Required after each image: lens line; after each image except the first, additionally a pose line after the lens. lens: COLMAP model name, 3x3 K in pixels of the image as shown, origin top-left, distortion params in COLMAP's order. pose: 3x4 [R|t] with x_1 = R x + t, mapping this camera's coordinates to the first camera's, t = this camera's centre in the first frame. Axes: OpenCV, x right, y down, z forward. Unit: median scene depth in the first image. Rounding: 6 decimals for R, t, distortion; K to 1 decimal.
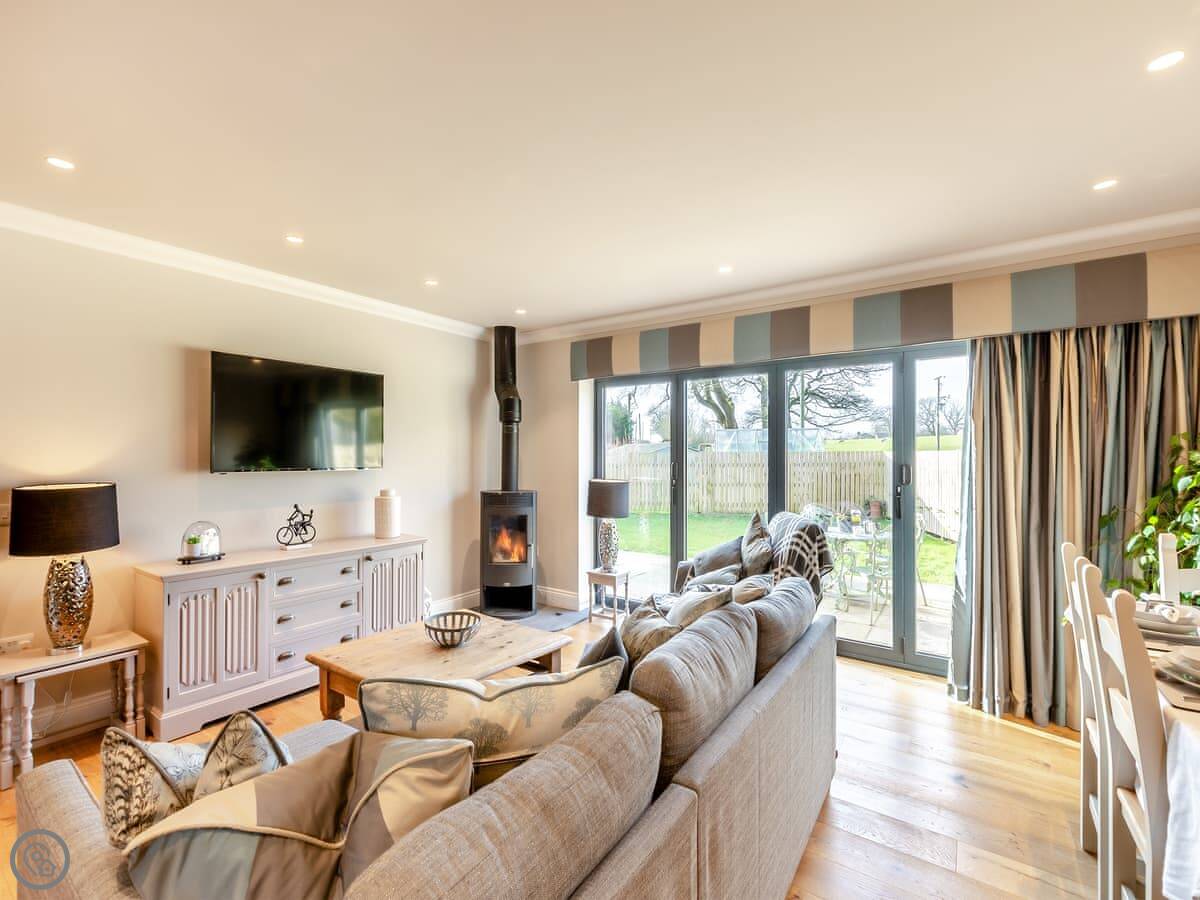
lens RADIAL K [[525.0, 0, 630.0], [0, 525.0, 456.4], [0, 0, 1]] dist [0.006815, -0.001198]
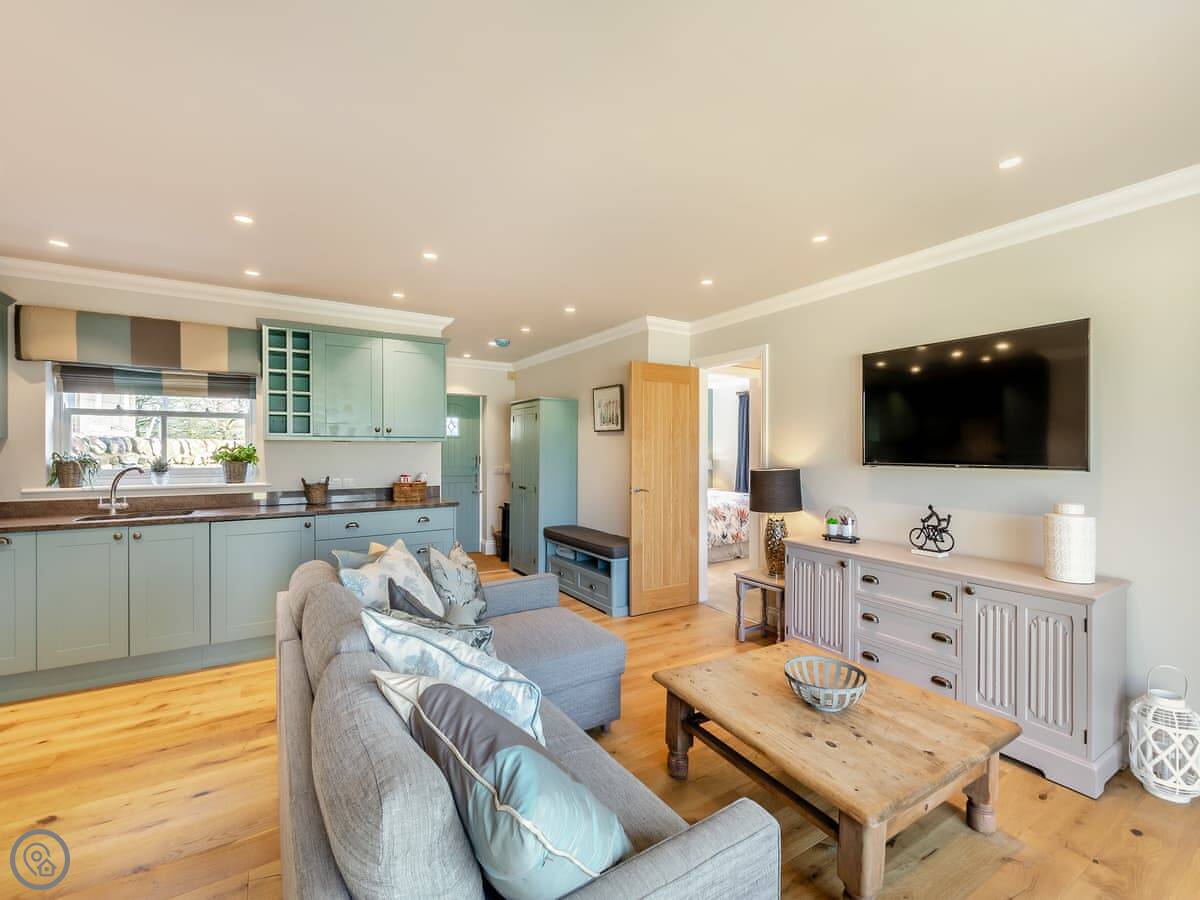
lens RADIAL K [[525.0, 0, 598.5], [0, 525.0, 450.8], [0, 0, 1]] dist [0.006815, -0.001198]
pose [[-0.407629, -0.000162, -0.913148, 0.392287], [-0.002457, 0.999997, 0.000919, 0.000888], [0.913144, 0.002619, -0.407628, 0.846963]]
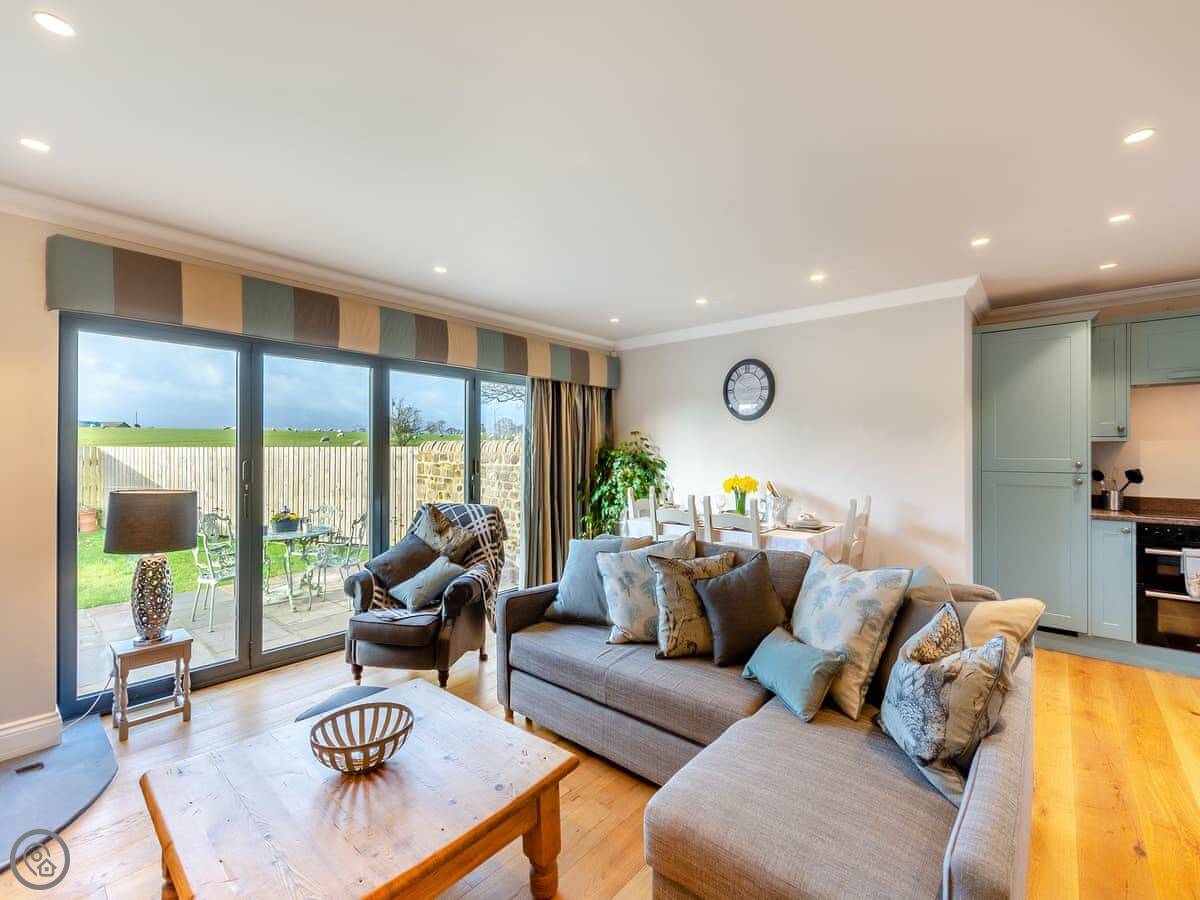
lens RADIAL K [[525.0, 0, 600.4], [0, 525.0, 452.8], [0, 0, 1]] dist [0.006815, -0.001198]
pose [[0.127098, 0.001470, 0.991889, -0.768812], [0.001461, 0.999998, -0.001669, 0.002875], [-0.991889, 0.001661, 0.127096, 0.539283]]
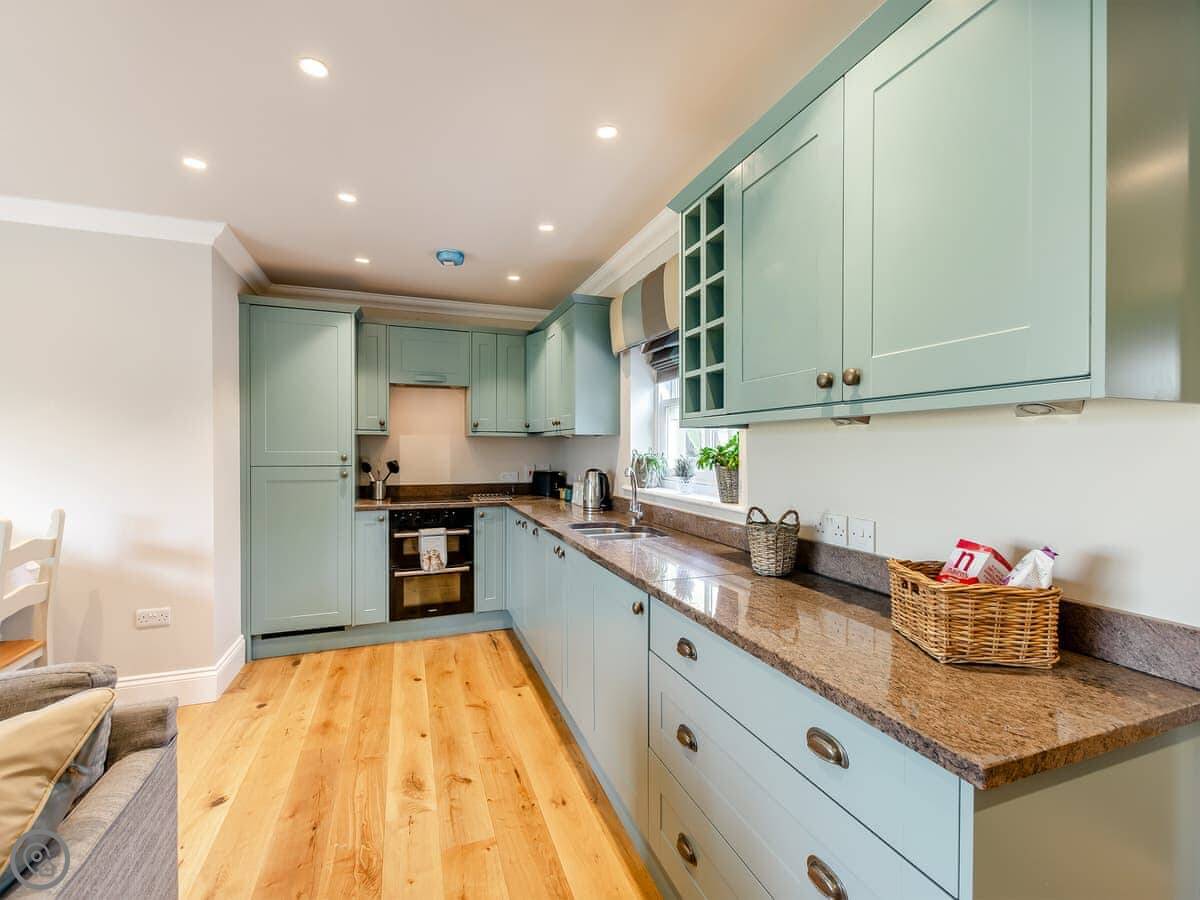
lens RADIAL K [[525.0, 0, 611.2], [0, 525.0, 454.7], [0, 0, 1]] dist [0.006815, -0.001198]
pose [[-0.823296, -0.011516, 0.567495, -0.623779], [-0.002982, 0.999868, 0.015964, 0.002930], [-0.567604, 0.011451, -0.823222, 0.277576]]
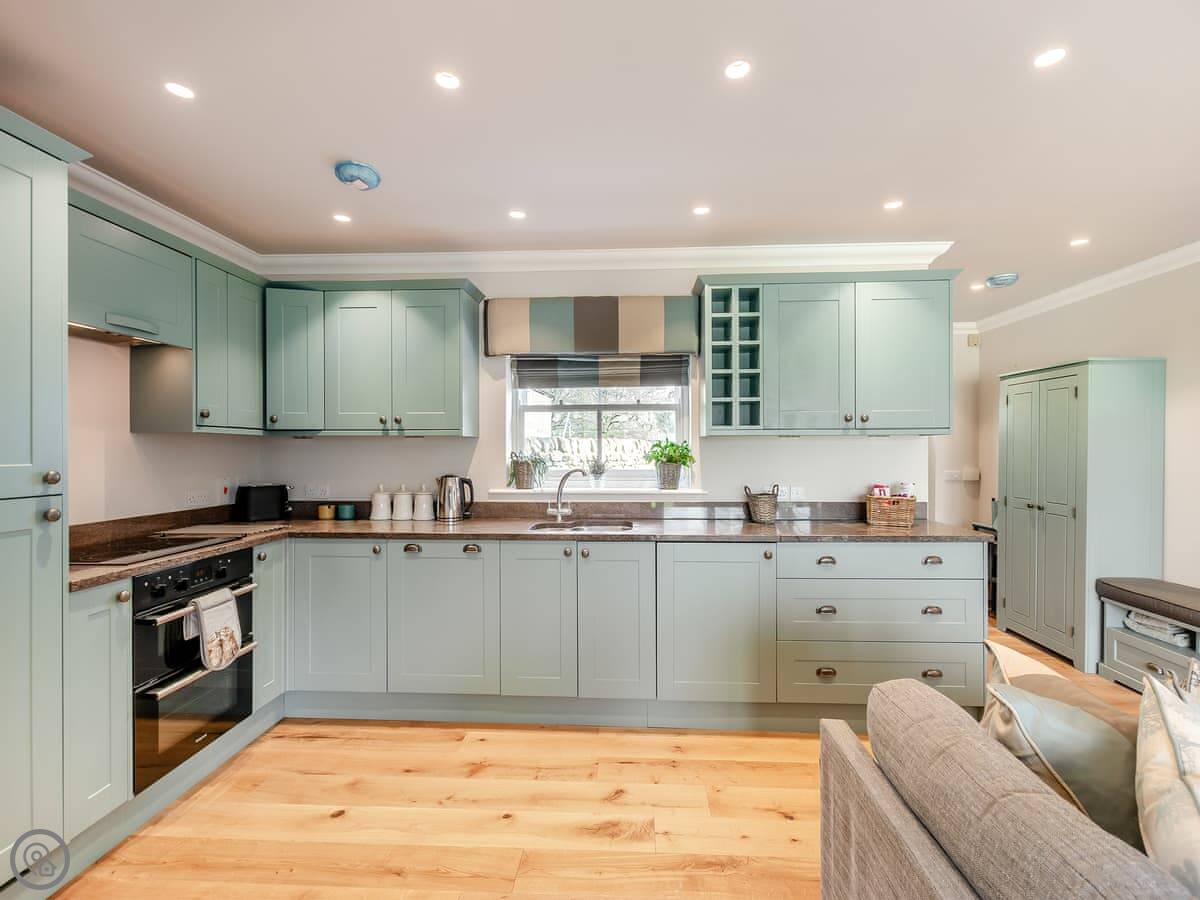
lens RADIAL K [[525.0, 0, 613.2], [0, 525.0, 448.8], [0, 0, 1]] dist [0.006815, -0.001198]
pose [[-0.852399, 0.001466, -0.522891, 0.234268], [0.000620, 0.999998, 0.001794, 0.001195], [0.522892, 0.001205, -0.852398, 0.384901]]
